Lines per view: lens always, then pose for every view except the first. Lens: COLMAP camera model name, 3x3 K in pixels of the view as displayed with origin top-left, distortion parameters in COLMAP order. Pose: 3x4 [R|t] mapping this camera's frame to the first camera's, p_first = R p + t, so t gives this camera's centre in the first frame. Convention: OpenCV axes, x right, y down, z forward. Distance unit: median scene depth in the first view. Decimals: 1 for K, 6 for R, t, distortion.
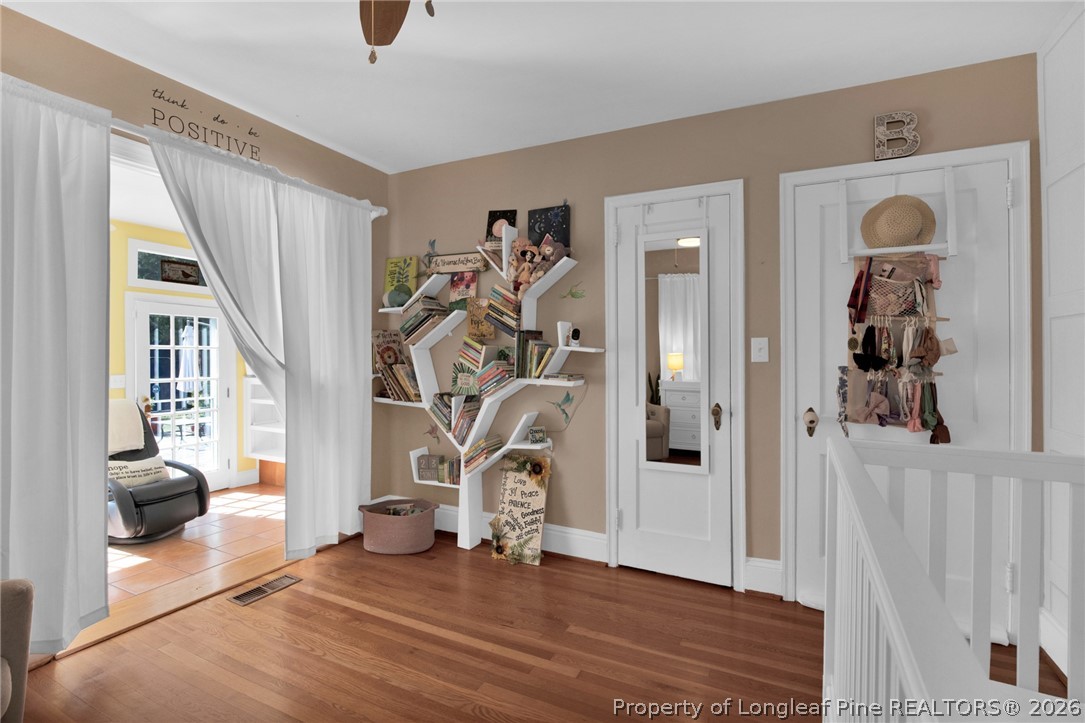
lens RADIAL K [[499.6, 0, 542.5], [0, 499.6, 361.5], [0, 0, 1]] dist [-0.000302, -0.000198]
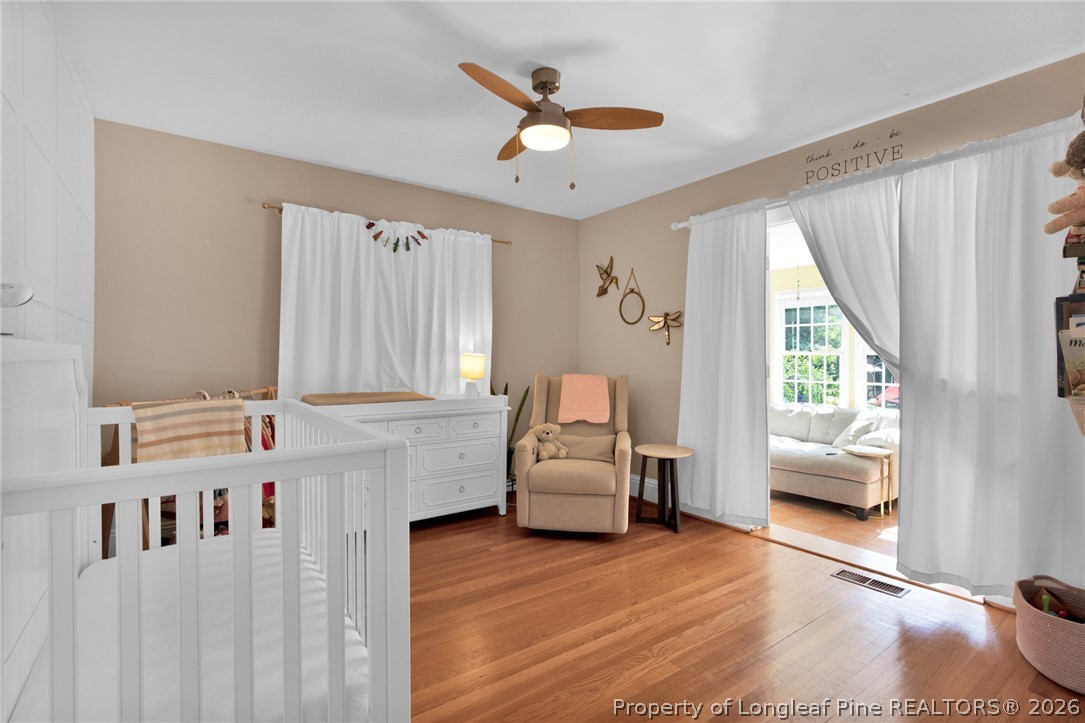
lens RADIAL K [[499.6, 0, 542.5], [0, 499.6, 361.5], [0, 0, 1]] dist [-0.000302, -0.000198]
pose [[-0.431724, 0.009052, -0.901960, 0.744720], [-0.015114, 0.999737, 0.017268, -0.006476], [0.901879, 0.021088, -0.431474, 0.936801]]
